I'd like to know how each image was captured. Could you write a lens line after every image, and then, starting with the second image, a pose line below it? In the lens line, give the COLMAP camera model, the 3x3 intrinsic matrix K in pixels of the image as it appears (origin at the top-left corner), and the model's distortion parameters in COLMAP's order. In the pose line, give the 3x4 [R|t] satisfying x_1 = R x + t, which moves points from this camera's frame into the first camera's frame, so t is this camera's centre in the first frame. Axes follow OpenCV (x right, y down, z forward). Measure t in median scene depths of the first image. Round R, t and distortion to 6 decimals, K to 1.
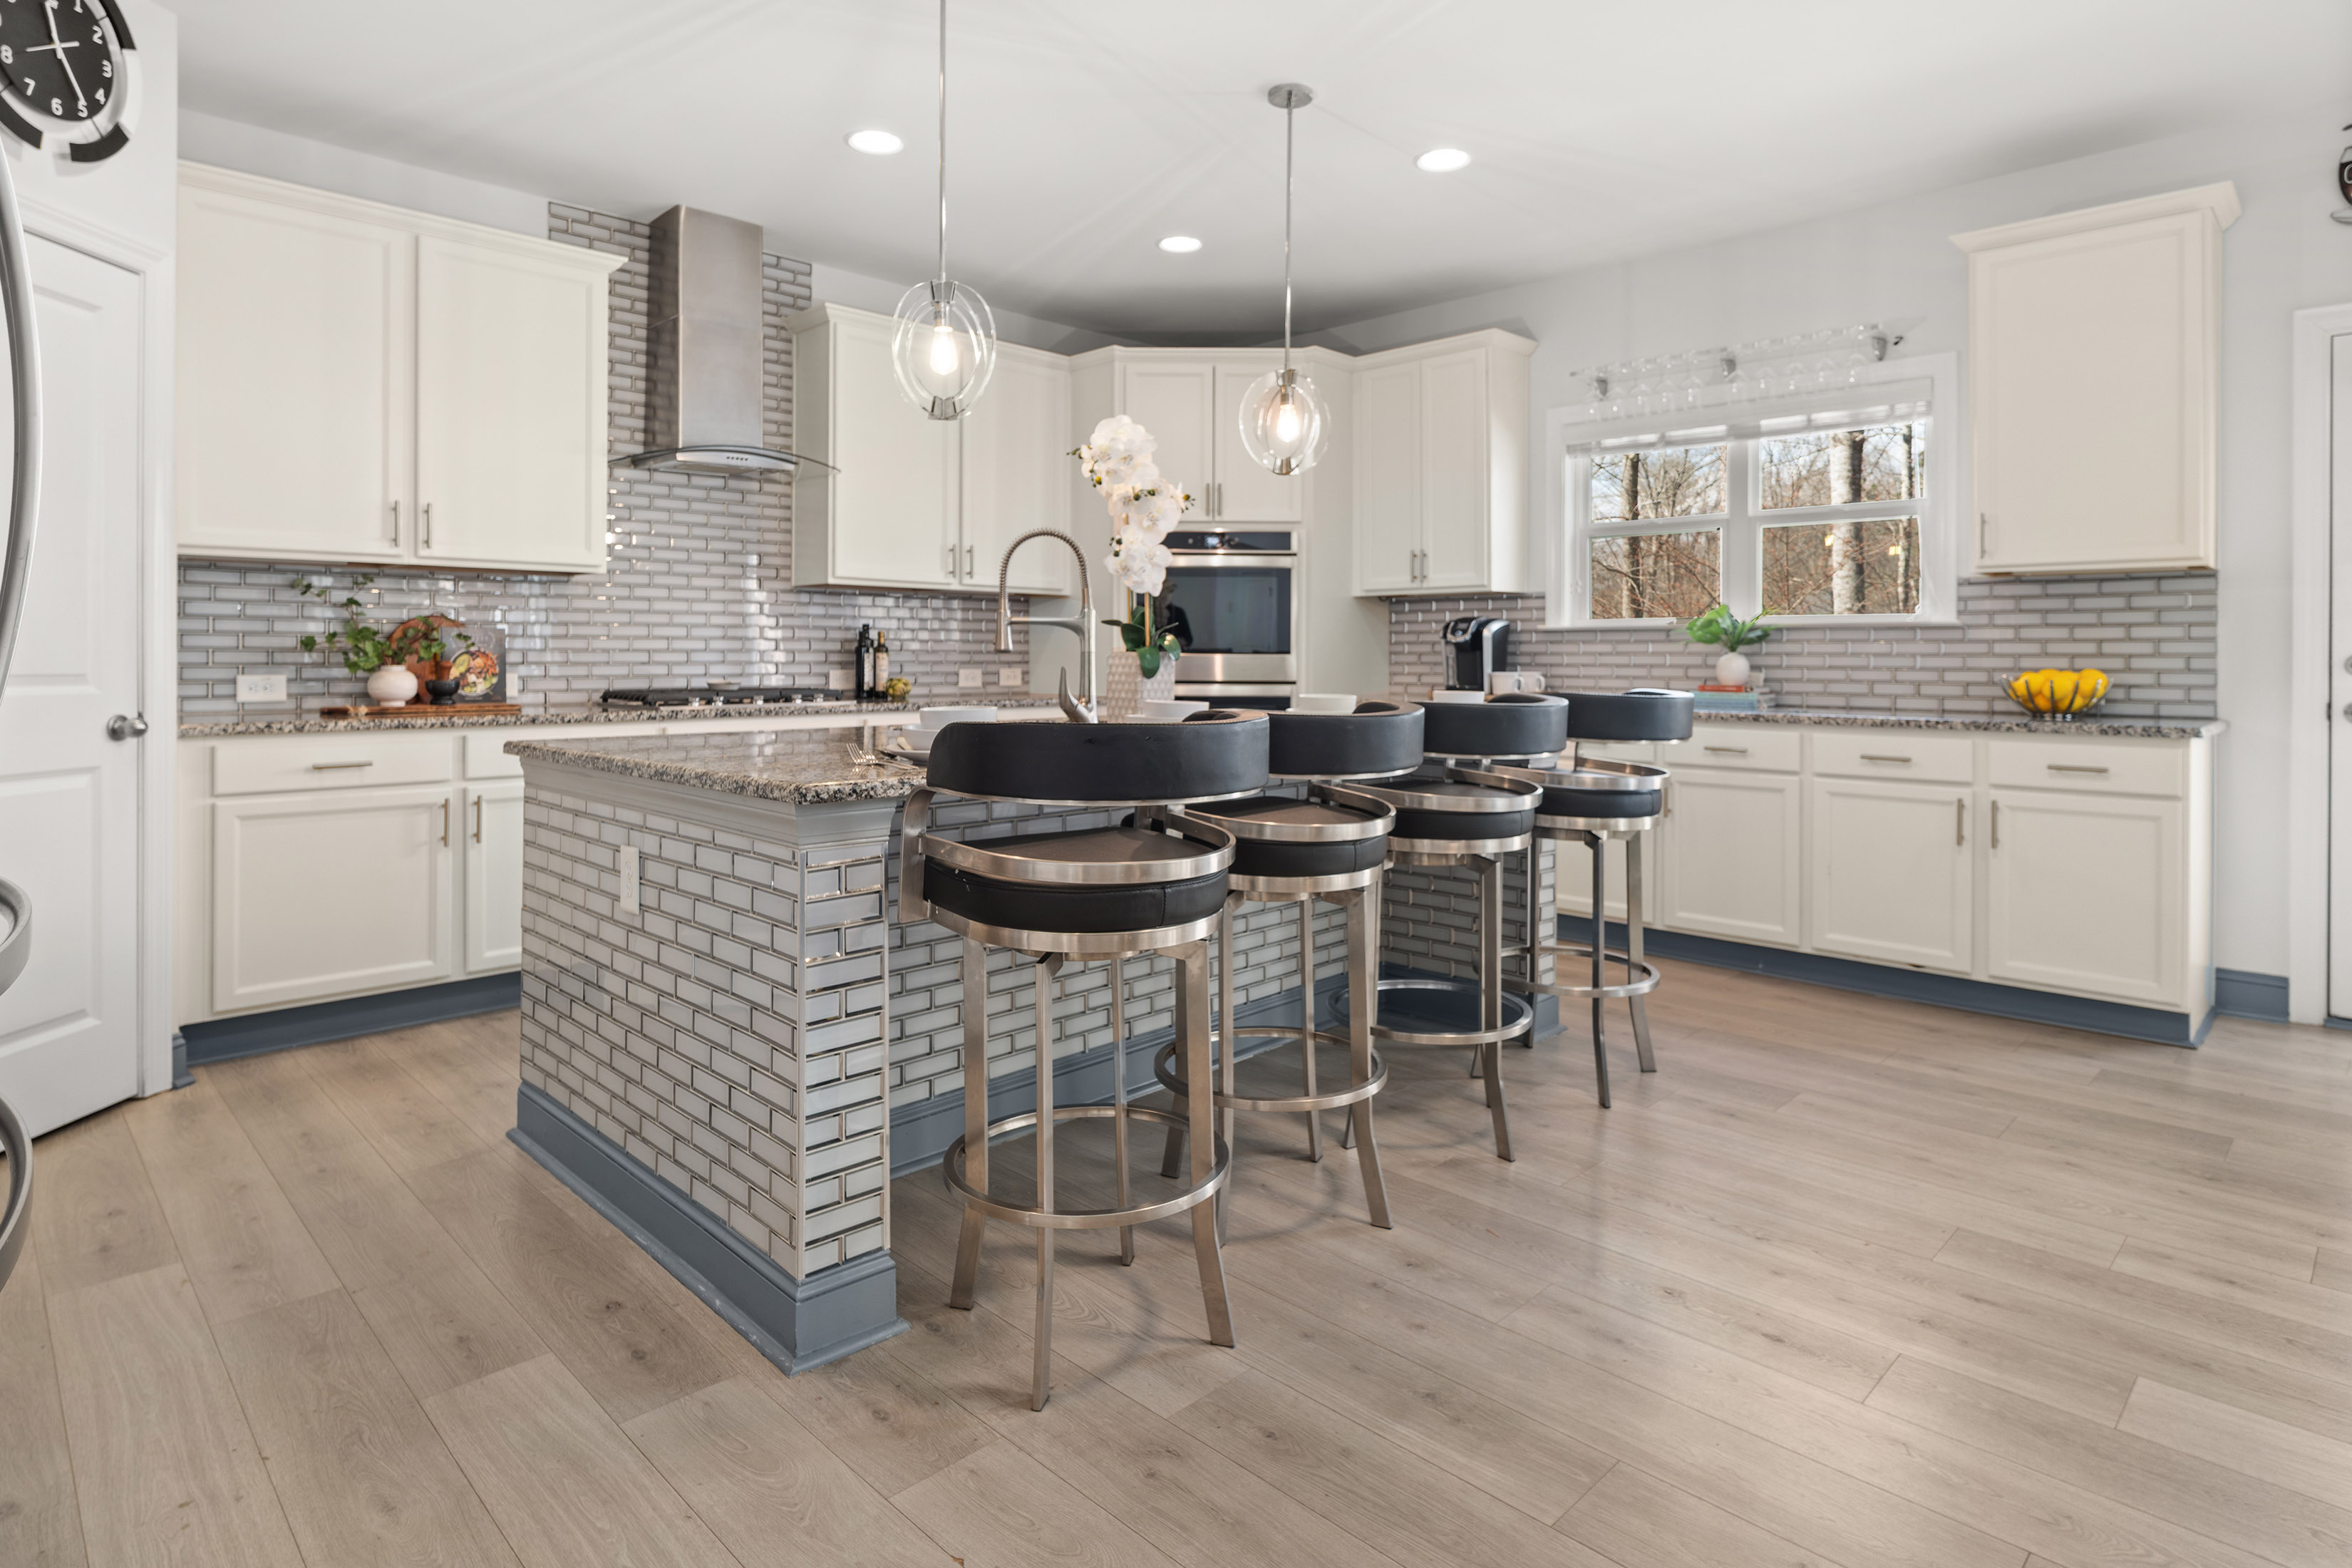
lens RADIAL K [[1251.9, 0, 1169.8], [0, 1251.9, 651.9], [0, 0, 1]] dist [-0.001953, 0.002156]
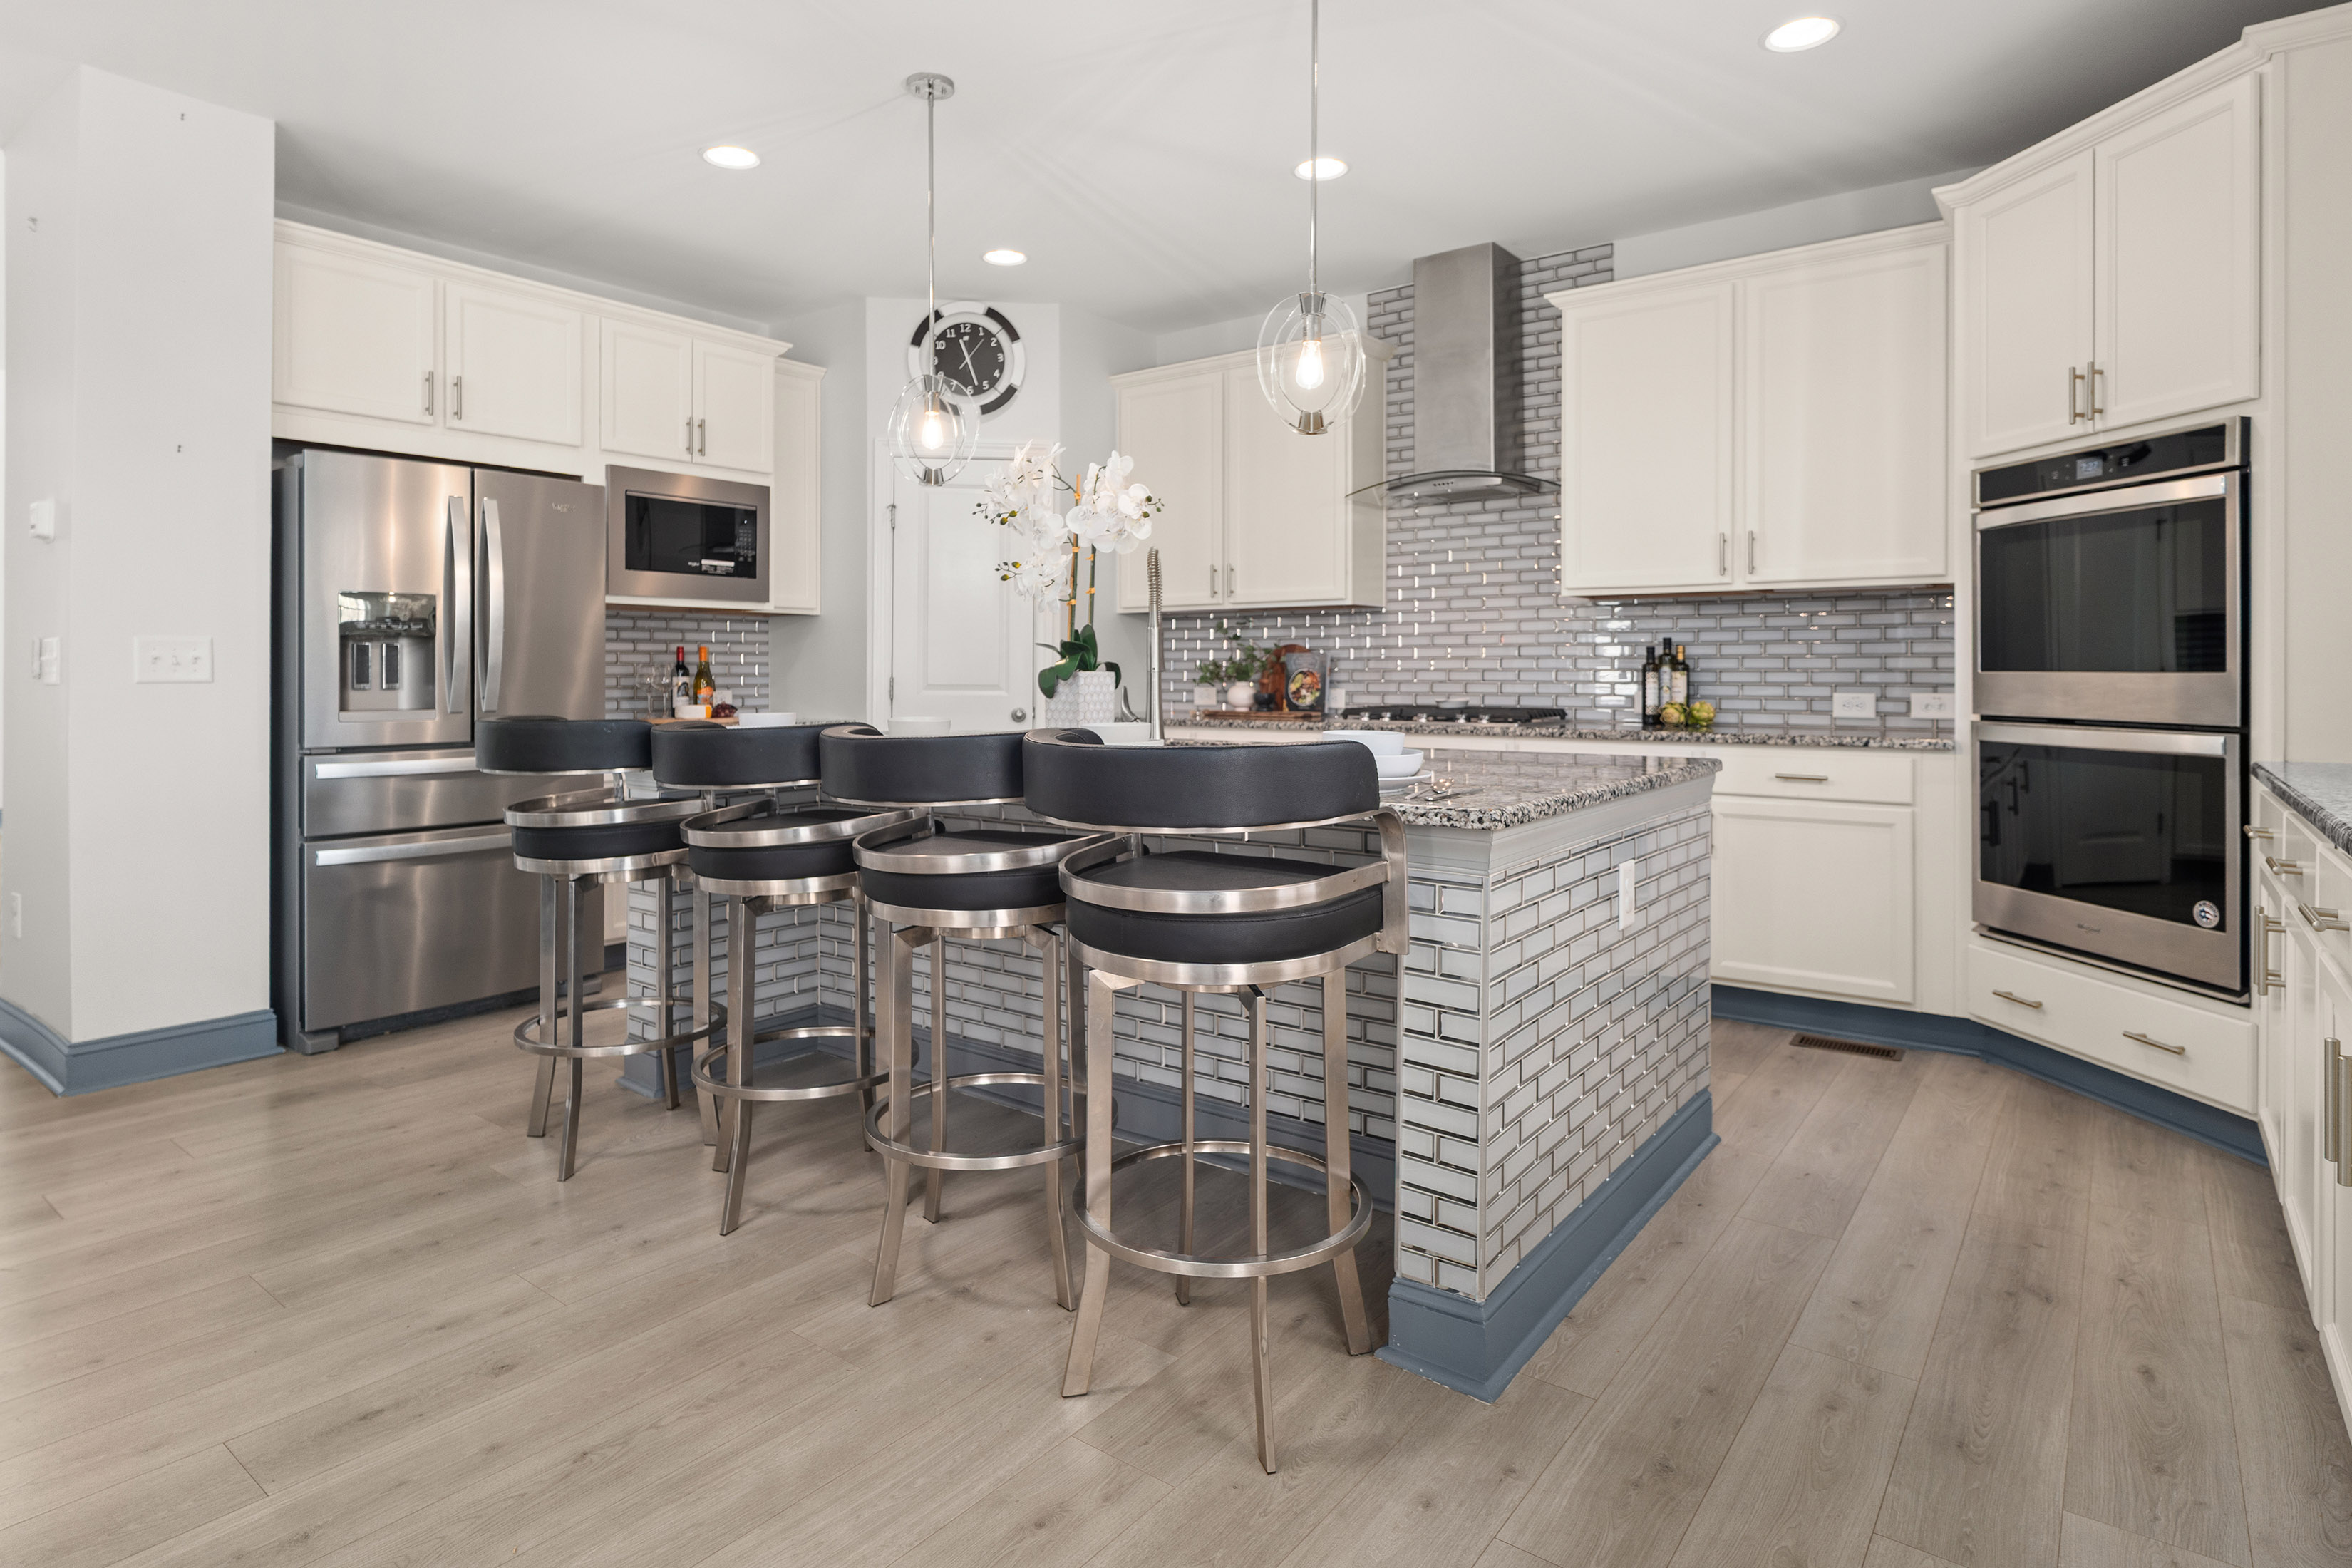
lens RADIAL K [[1251.9, 0, 1178.0], [0, 1251.9, 670.1], [0, 0, 1]] dist [-0.001953, 0.002156]
pose [[0.133364, -0.004529, -0.991057, 0.640491], [0.002244, 0.999988, -0.004268, 0.003024], [0.991065, -0.001655, 0.133372, 0.636976]]
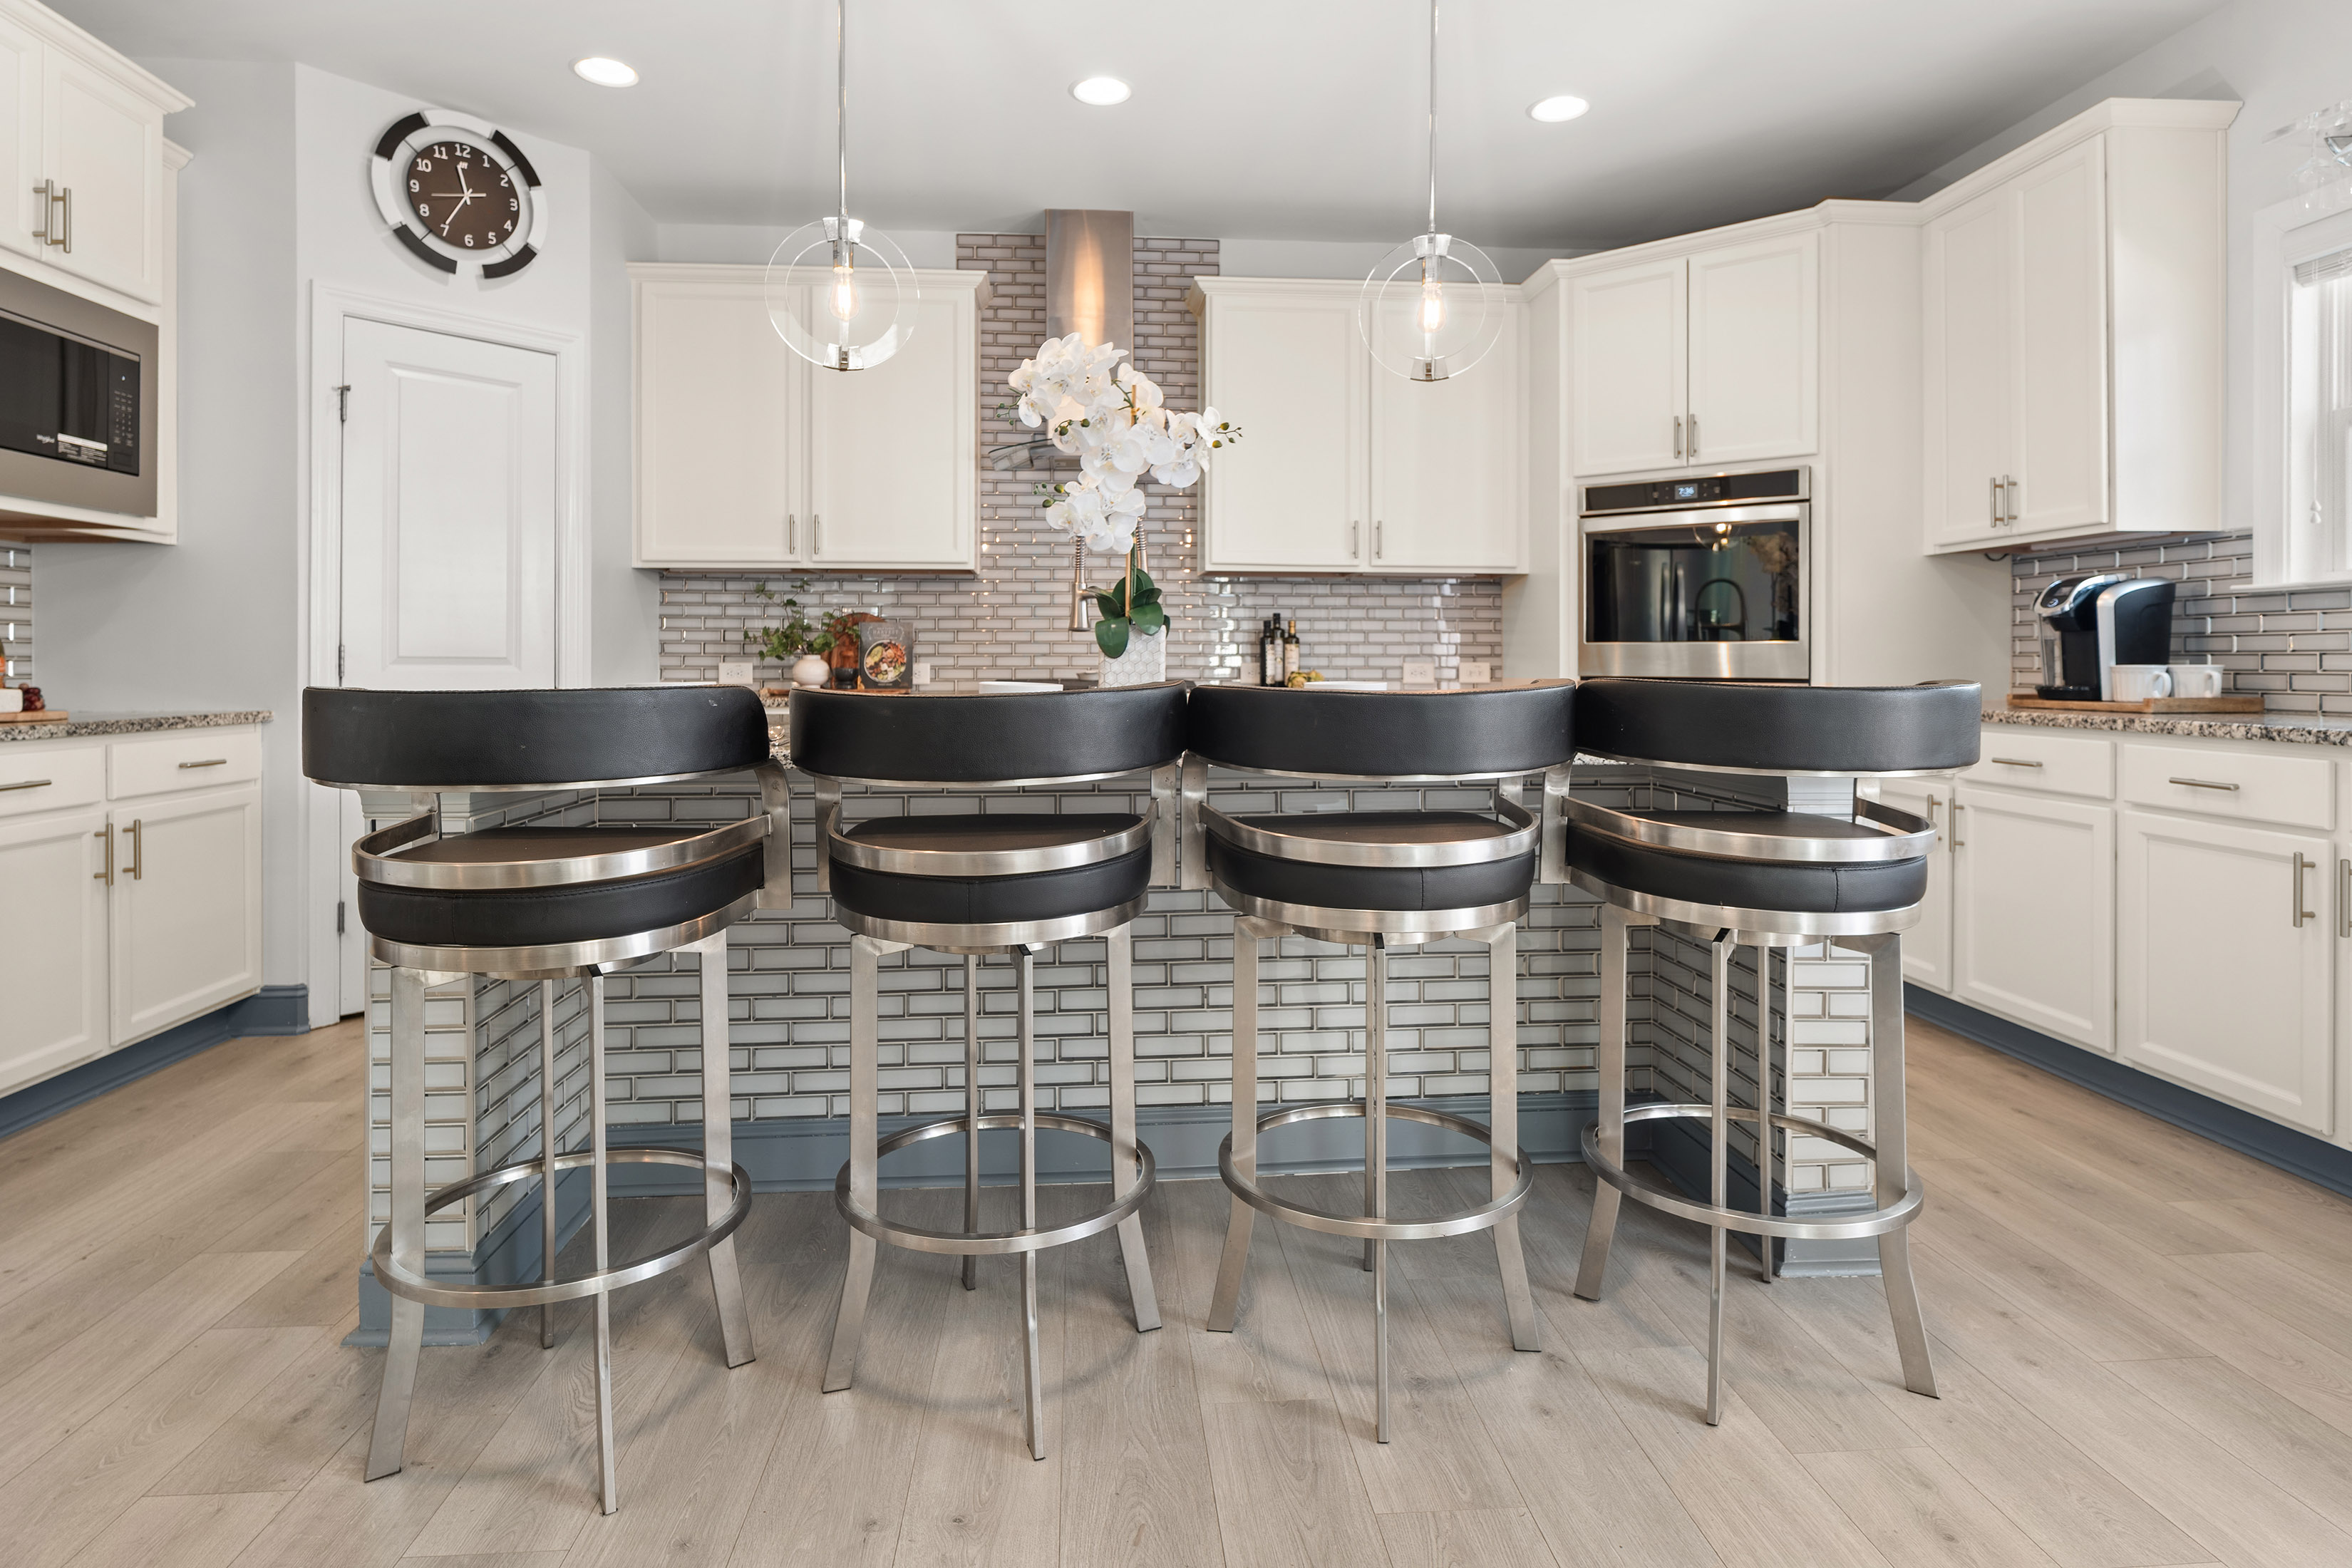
lens RADIAL K [[1251.9, 0, 1173.7], [0, 1251.9, 658.6], [0, 0, 1]] dist [-0.001953, 0.002156]
pose [[0.762210, -0.004308, -0.647315, 0.346809], [0.002945, 0.999991, -0.003187, 0.016191], [0.647323, 0.000523, 0.762216, 0.275261]]
